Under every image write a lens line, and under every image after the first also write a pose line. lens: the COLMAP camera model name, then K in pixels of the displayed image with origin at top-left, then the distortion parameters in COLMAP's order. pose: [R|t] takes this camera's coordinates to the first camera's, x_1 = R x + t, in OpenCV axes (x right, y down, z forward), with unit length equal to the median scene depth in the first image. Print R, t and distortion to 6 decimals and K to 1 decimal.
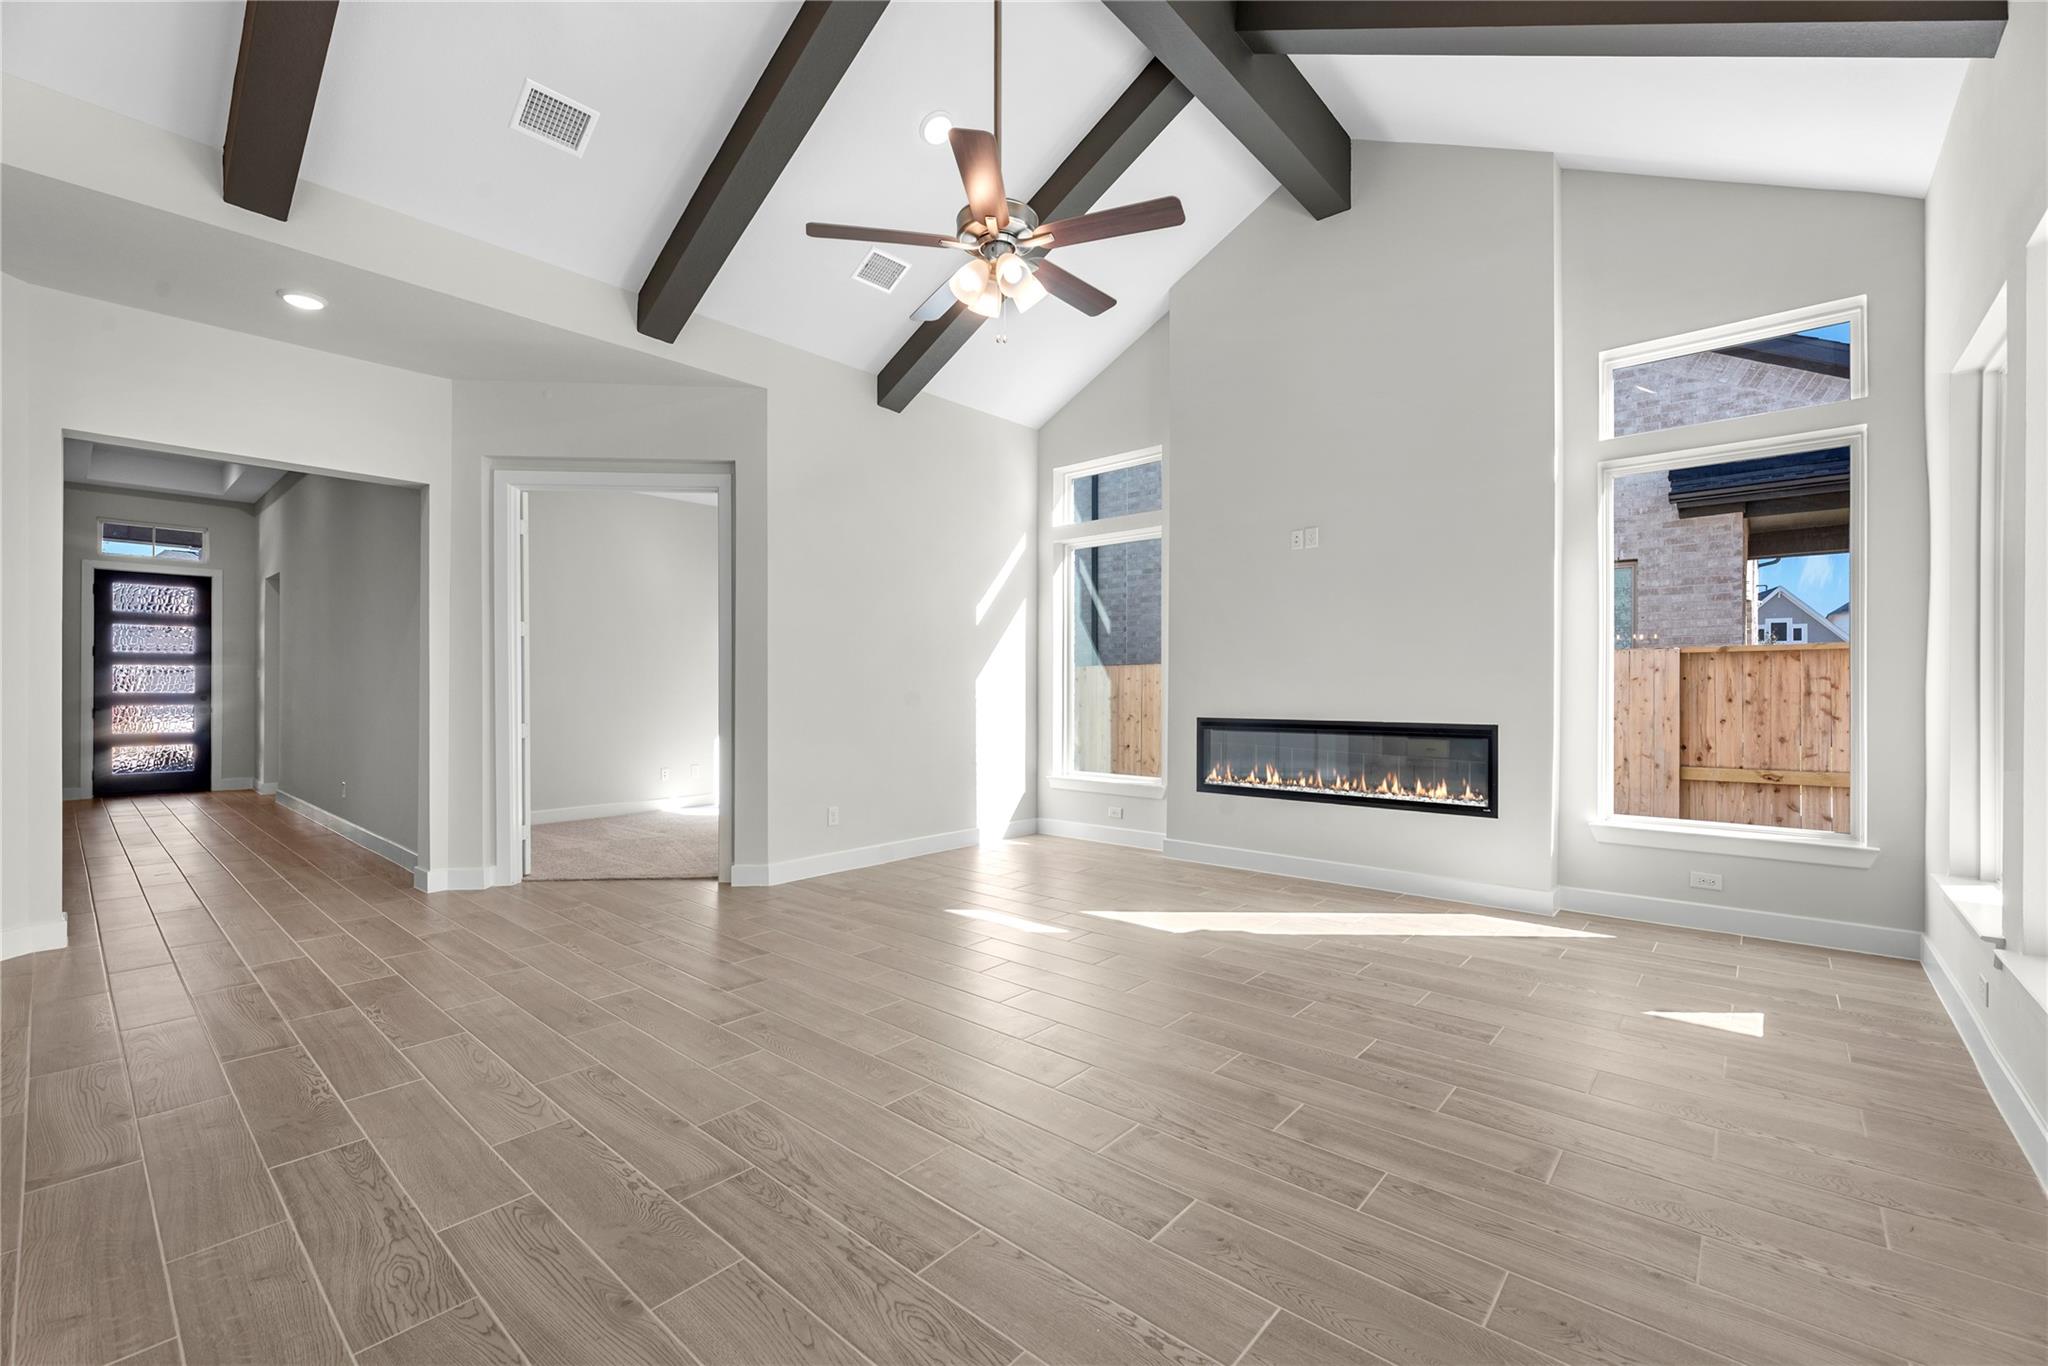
lens RADIAL K [[852.0, 0, 1025.6], [0, 852.0, 684.9], [0, 0, 1]] dist [0.000091, -0.000303]
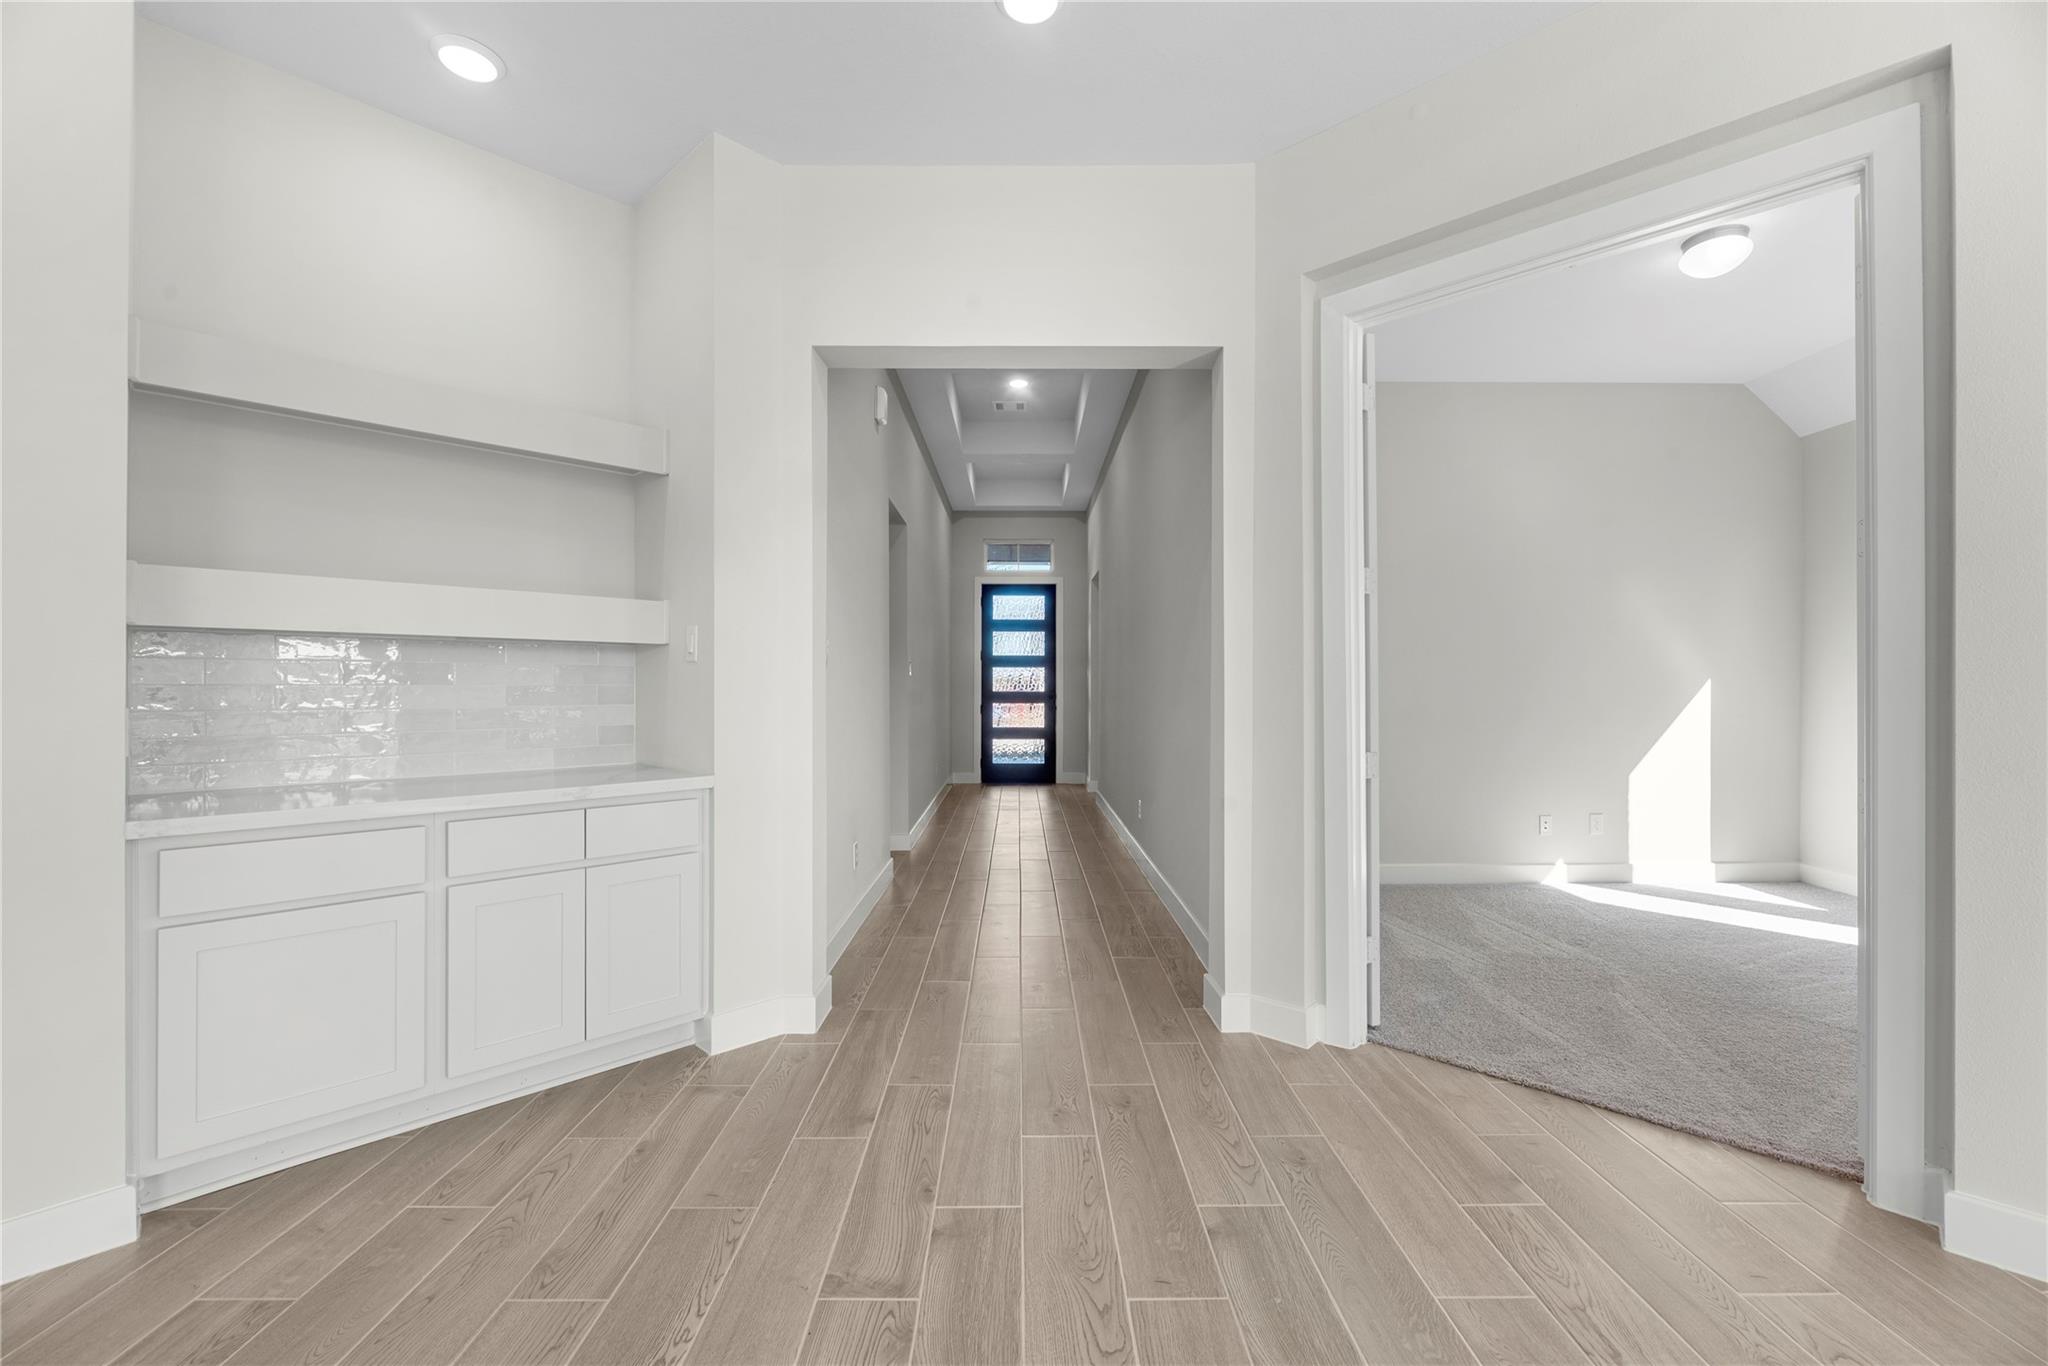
lens RADIAL K [[852.0, 0, 1010.5], [0, 852.0, 681.2], [0, 0, 1]] dist [0.000091, -0.000303]
pose [[0.651565, -0.003626, -0.758584, -0.192117], [-0.000206, 0.999988, -0.004957, 0.001227], [0.758592, 0.003386, 0.651557, 0.277779]]
